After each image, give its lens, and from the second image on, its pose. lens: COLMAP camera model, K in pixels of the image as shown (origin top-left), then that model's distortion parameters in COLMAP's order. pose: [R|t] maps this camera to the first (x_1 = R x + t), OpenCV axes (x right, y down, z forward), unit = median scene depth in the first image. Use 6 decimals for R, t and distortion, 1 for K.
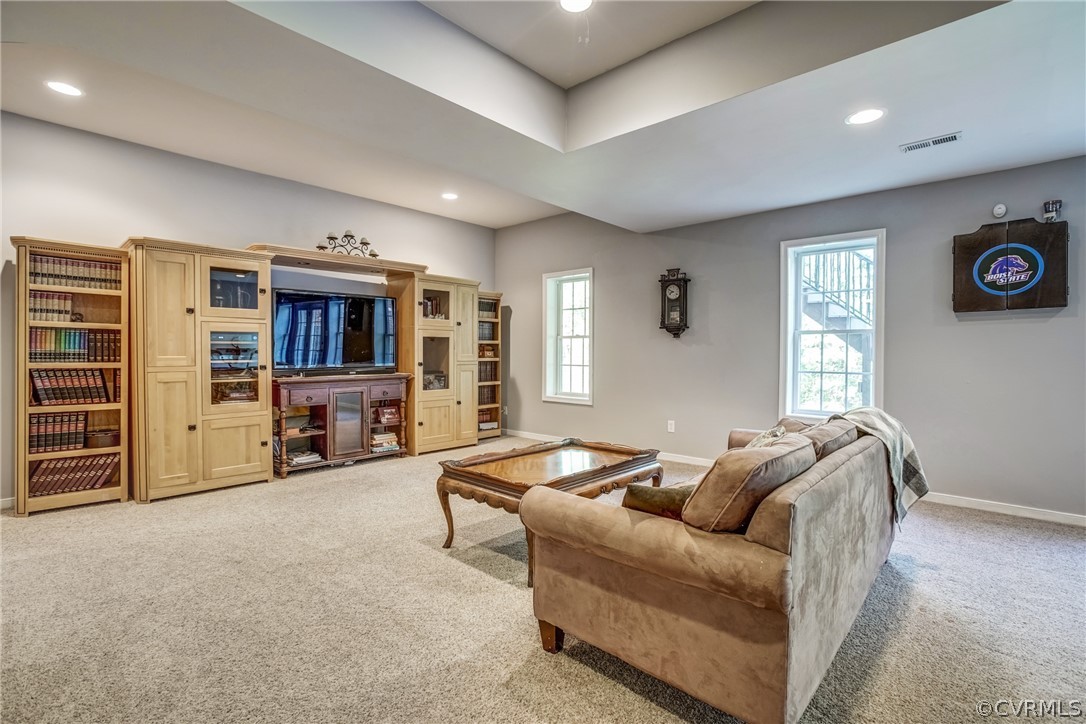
lens RADIAL K [[501.6, 0, 548.4], [0, 501.6, 360.8], [0, 0, 1]] dist [-0.019461, 0.009111]
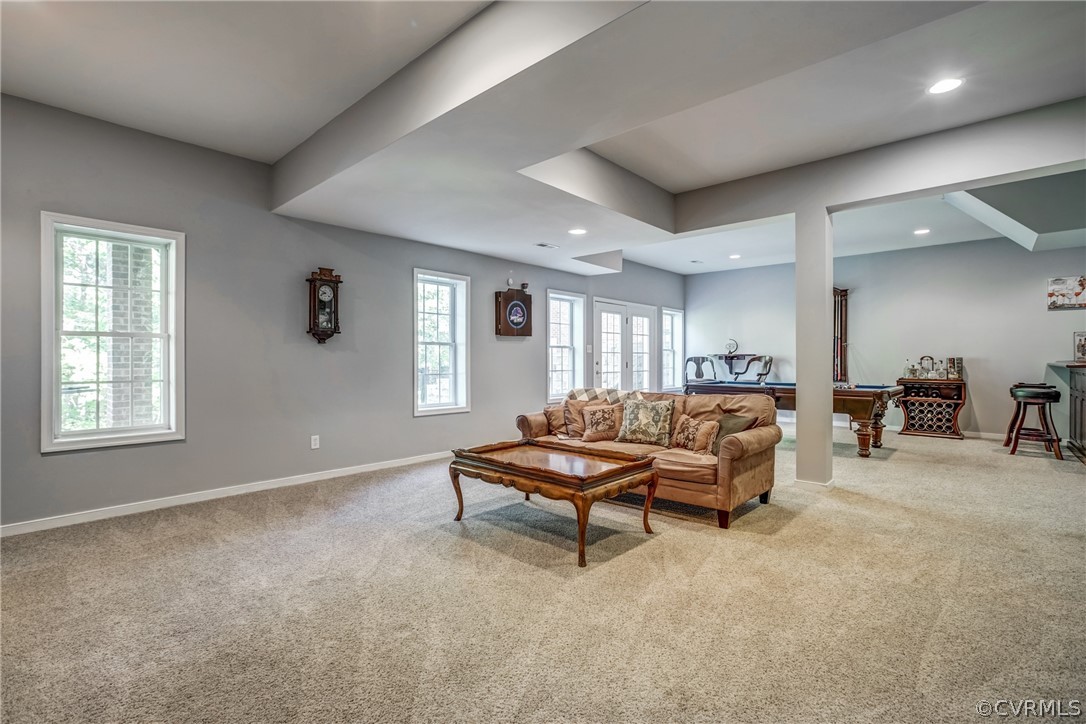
lens RADIAL K [[501.6, 0, 545.0], [0, 501.6, 344.8], [0, 0, 1]] dist [-0.019461, 0.009111]
pose [[-0.005714, 0.022076, 0.999740, -0.788863], [0.018367, 0.999590, -0.021968, -0.019251], [-0.999815, 0.018236, -0.006117, 0.723800]]
